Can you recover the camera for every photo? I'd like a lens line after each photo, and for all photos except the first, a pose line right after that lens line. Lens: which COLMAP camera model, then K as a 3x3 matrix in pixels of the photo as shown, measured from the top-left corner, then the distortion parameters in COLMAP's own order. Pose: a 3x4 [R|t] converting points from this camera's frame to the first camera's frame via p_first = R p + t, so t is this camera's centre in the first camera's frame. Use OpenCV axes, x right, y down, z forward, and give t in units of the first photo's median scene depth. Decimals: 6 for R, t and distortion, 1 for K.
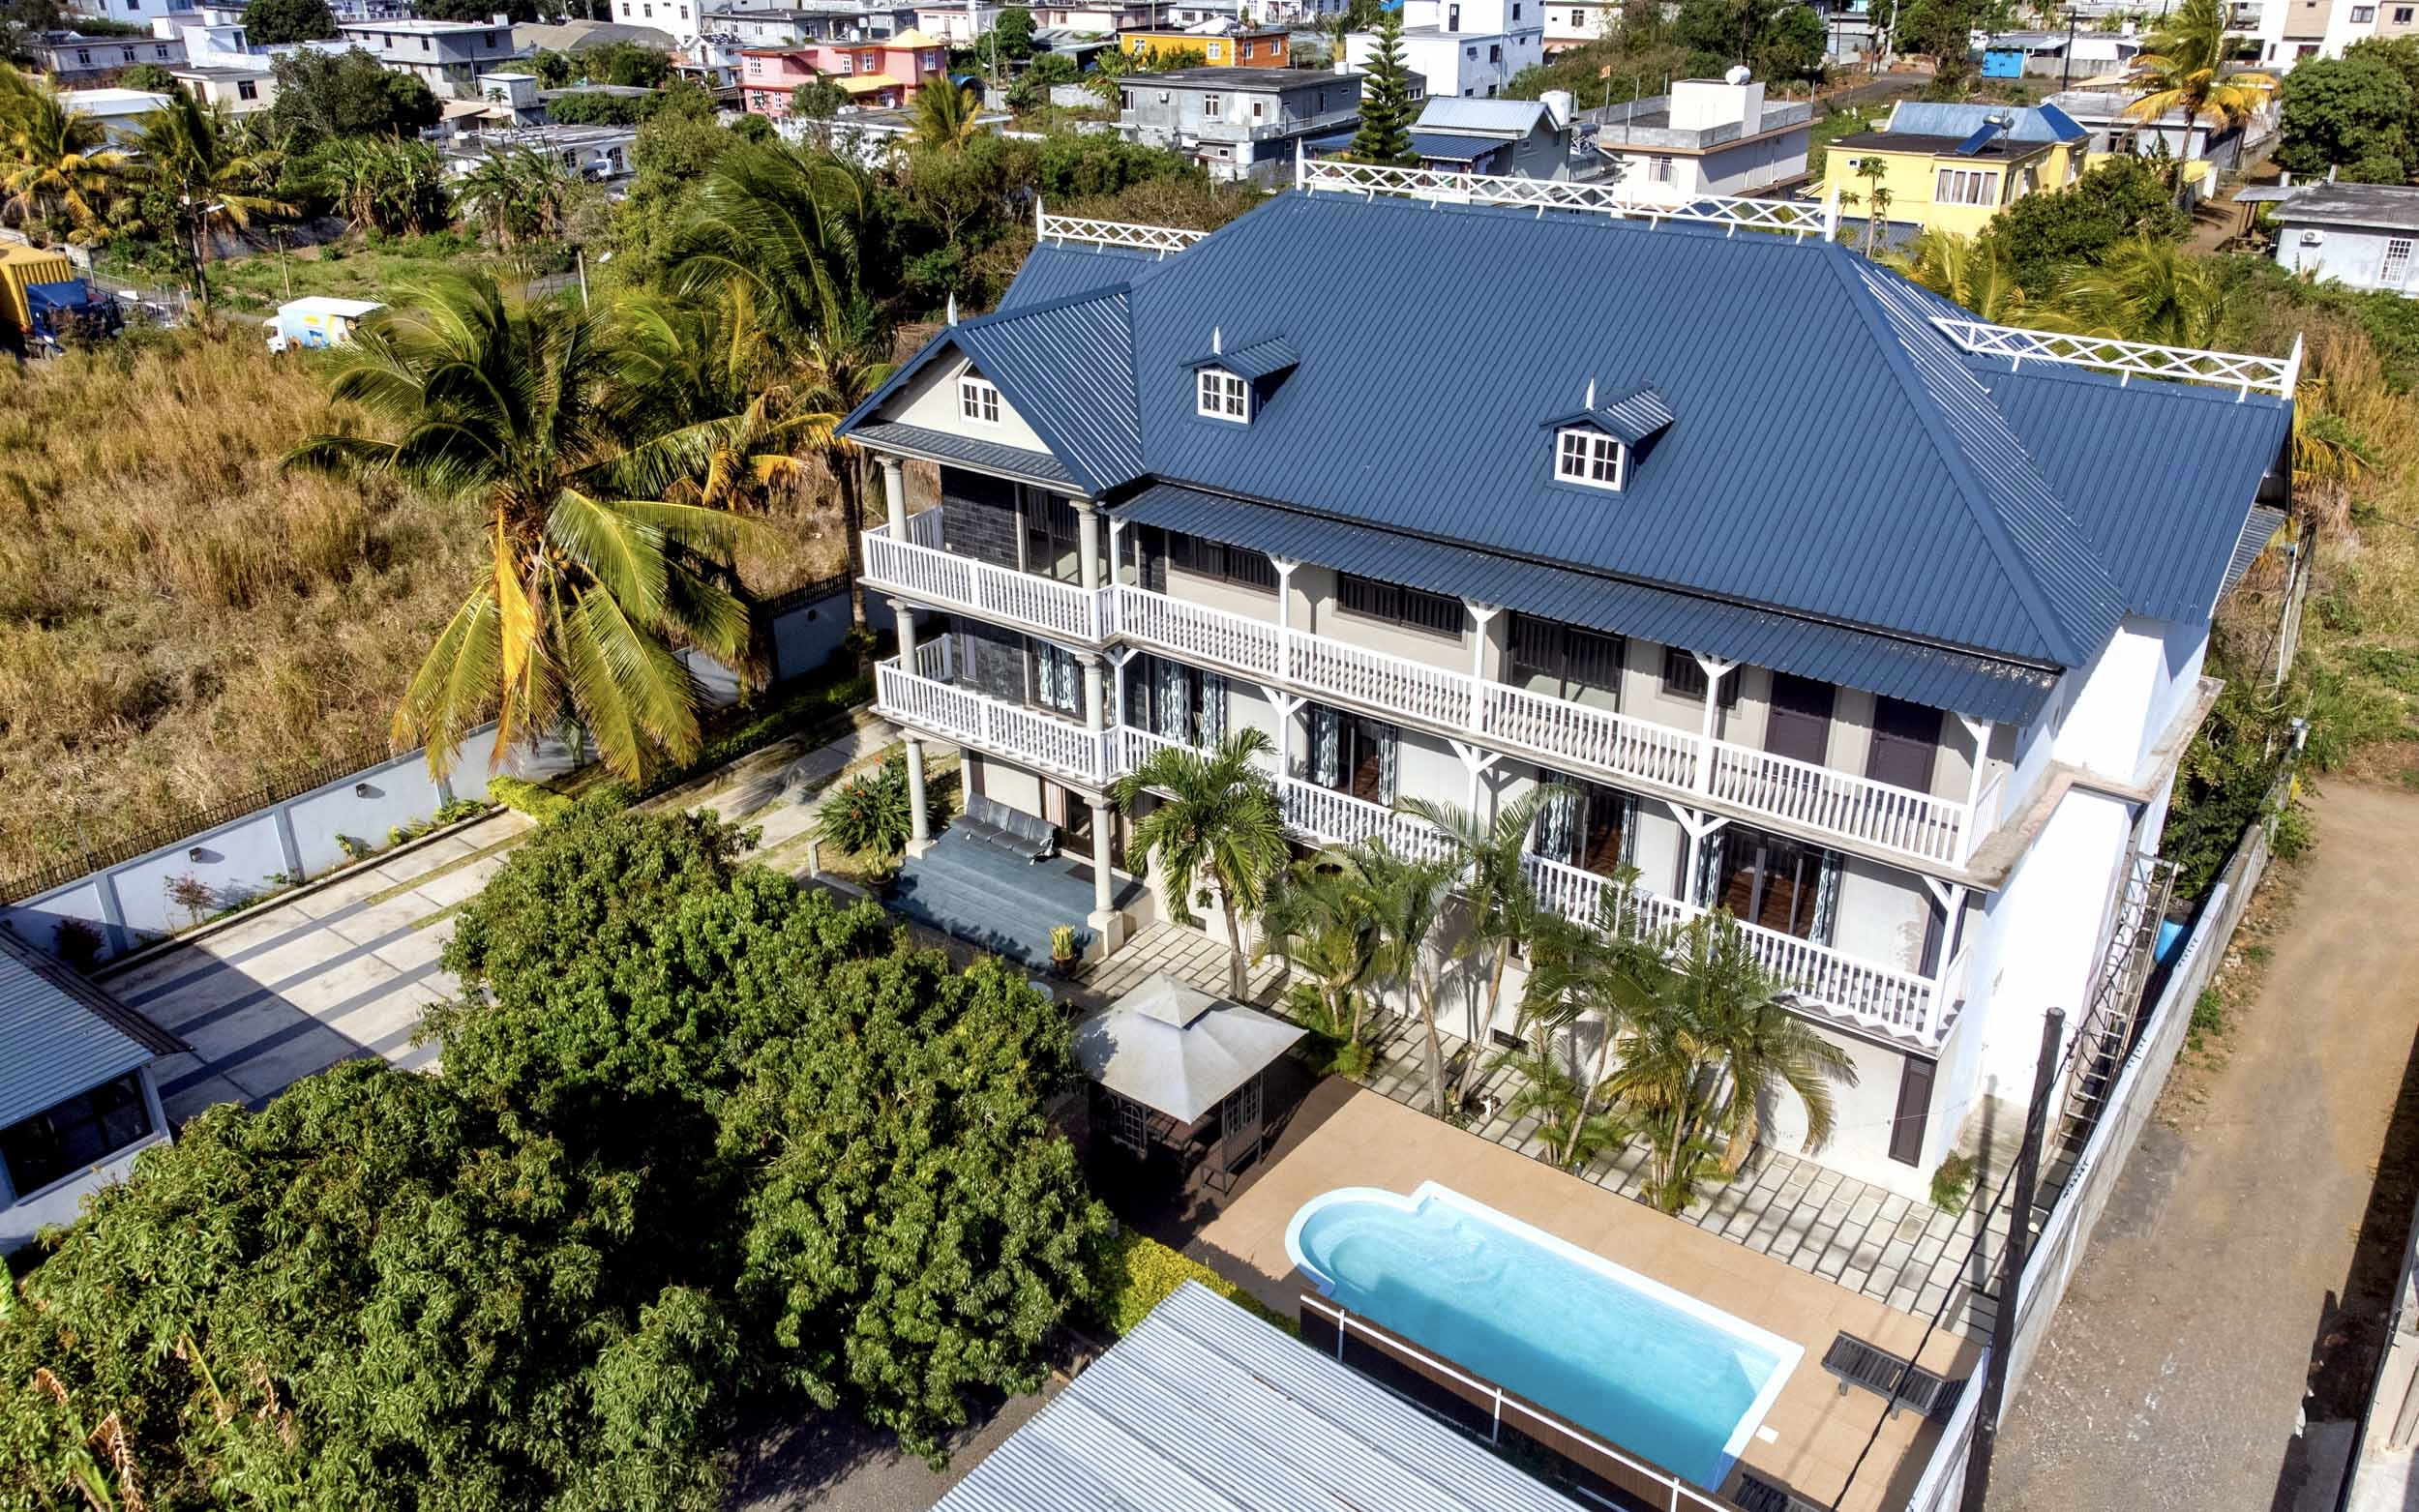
lens RADIAL K [[1793.0, 0, 1209.5], [0, 1793.0, 756.0], [0, 0, 1]] dist [0.020782, -0.005698]
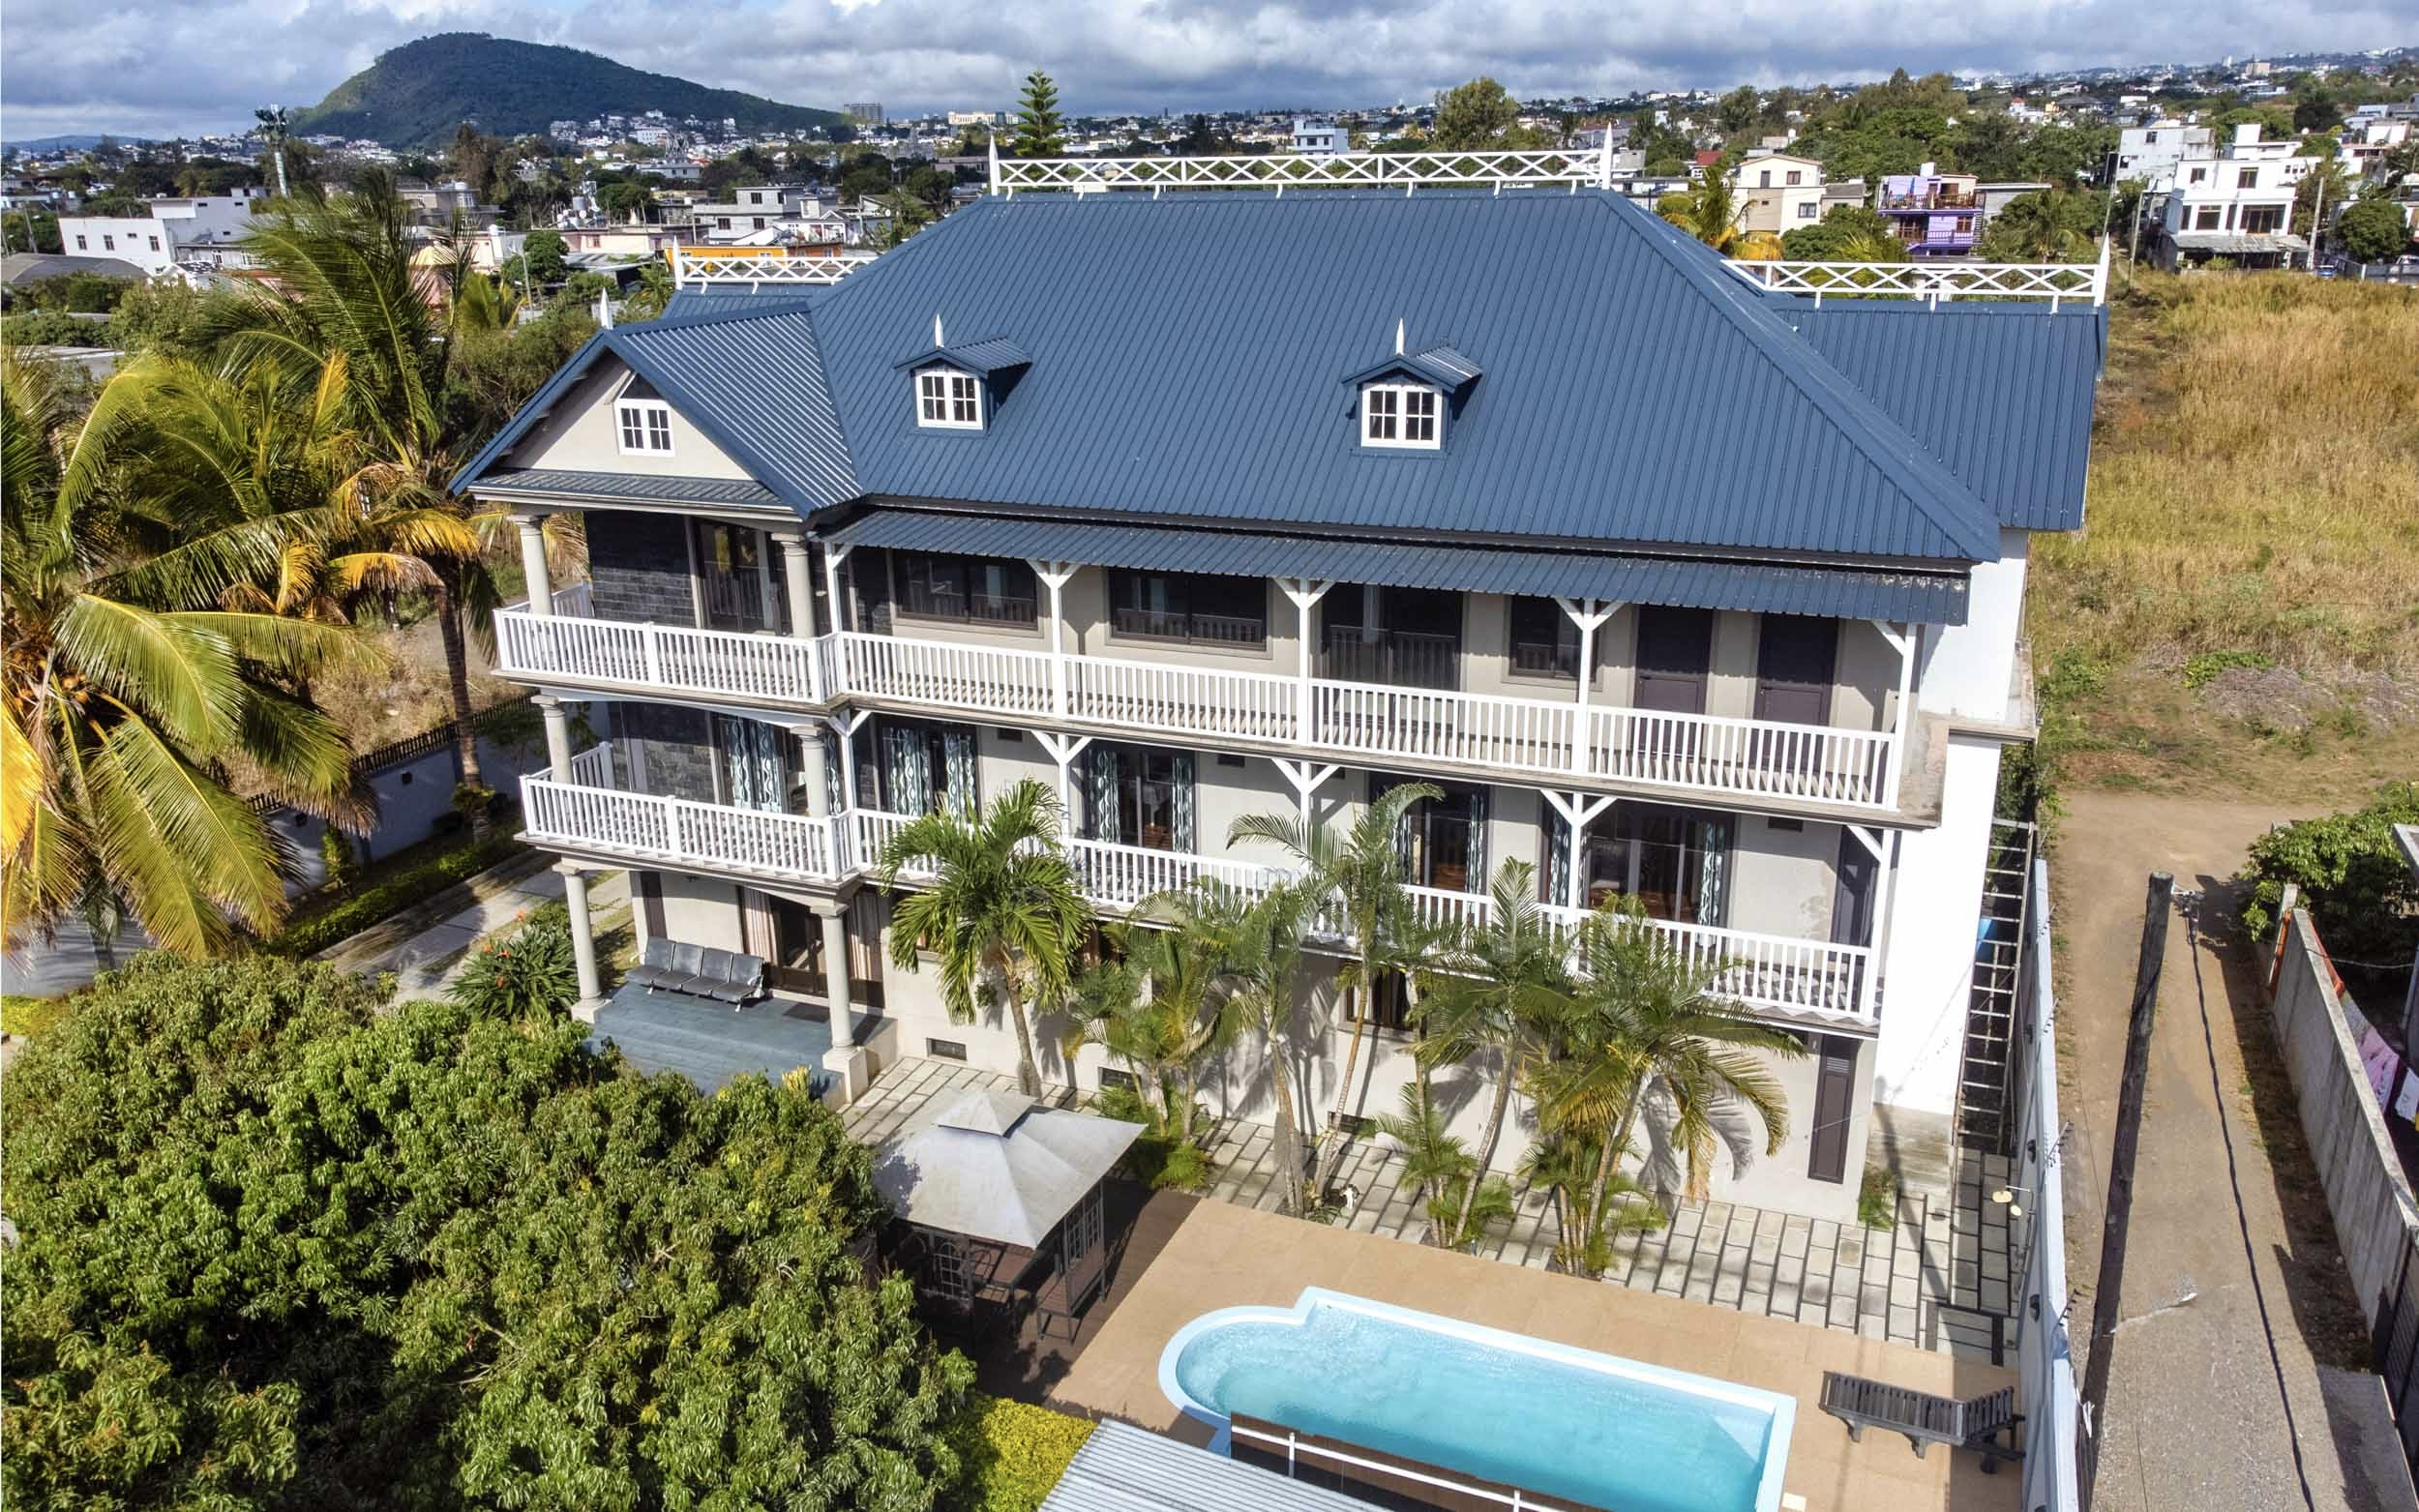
lens RADIAL K [[1793.3, 0, 1215.0], [0, 1793.3, 807.2], [0, 0, 1]] dist [0.021252, -0.006063]
pose [[0.968071, -0.090092, 0.233926, -0.091541], [0.113438, 0.989612, -0.088319, 0.084011], [-0.223539, 0.112035, 0.968235, 0.180403]]
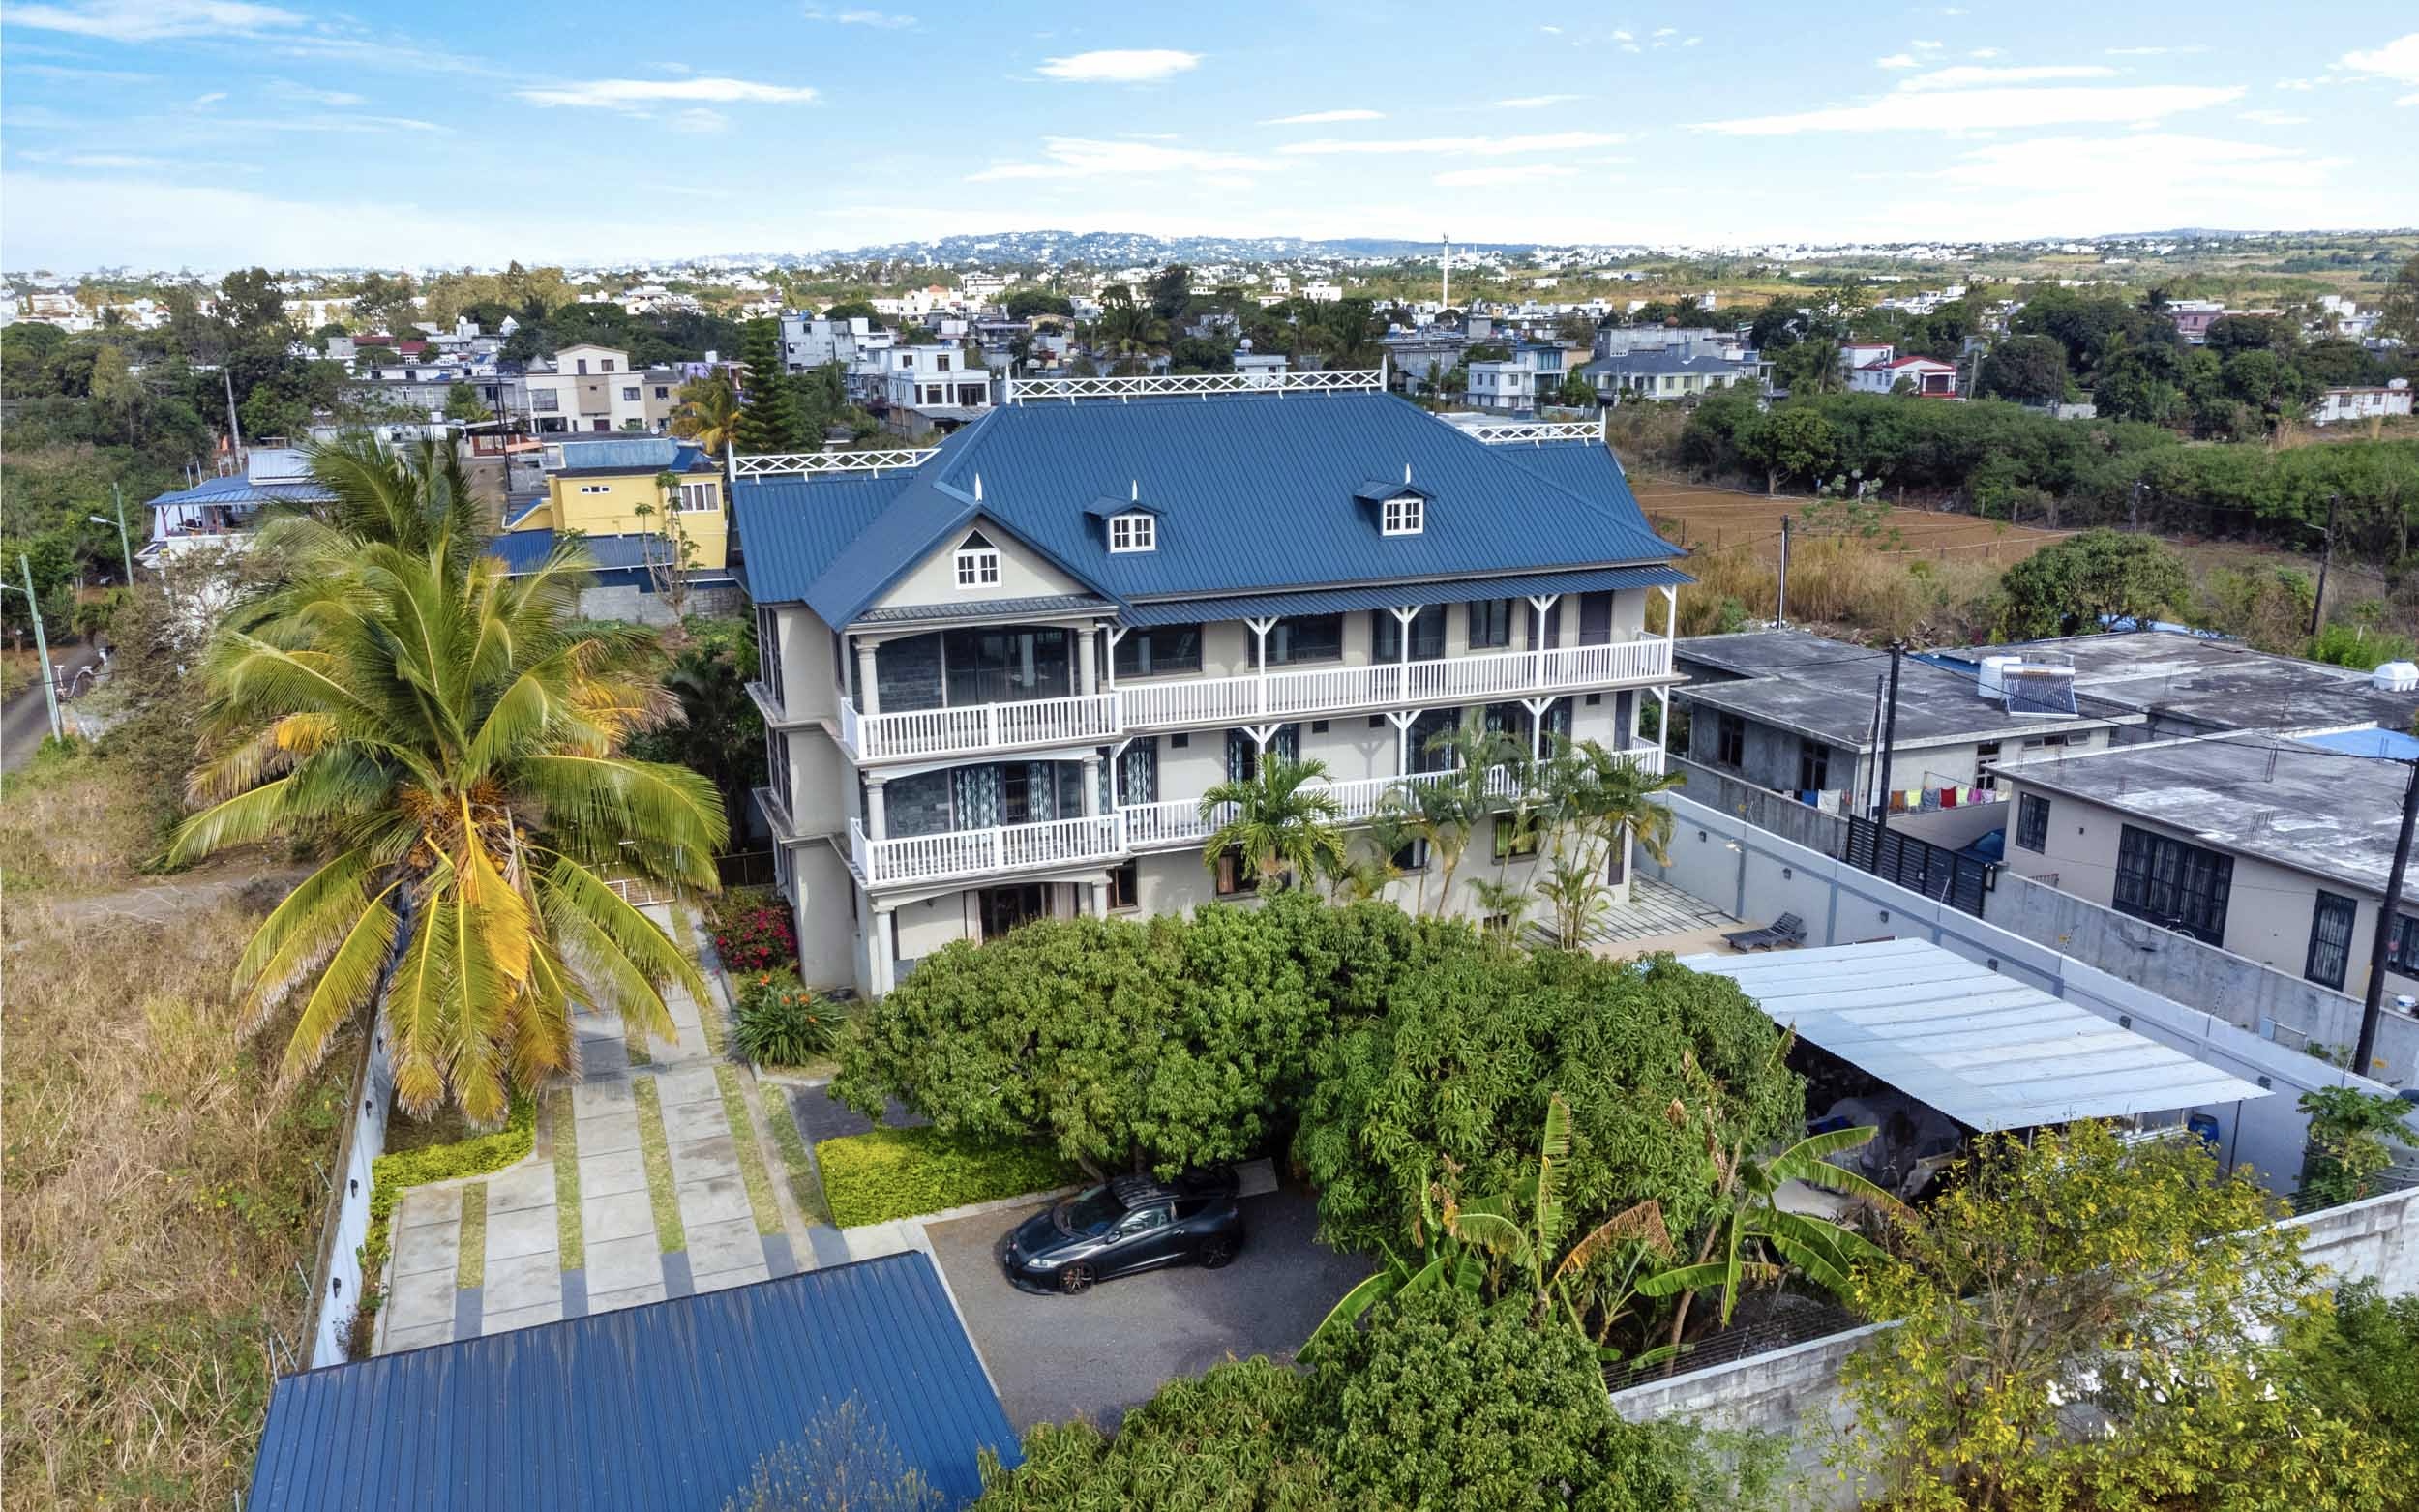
lens RADIAL K [[1770.8, 0, 1203.9], [0, 1770.8, 837.5], [0, 0, 1]] dist [0.088178, -0.200116]
pose [[0.537805, -0.236200, 0.809306, -1.140722], [0.372826, 0.927617, 0.022976, -0.003259], [-0.756152, 0.289373, 0.586938, 0.270469]]
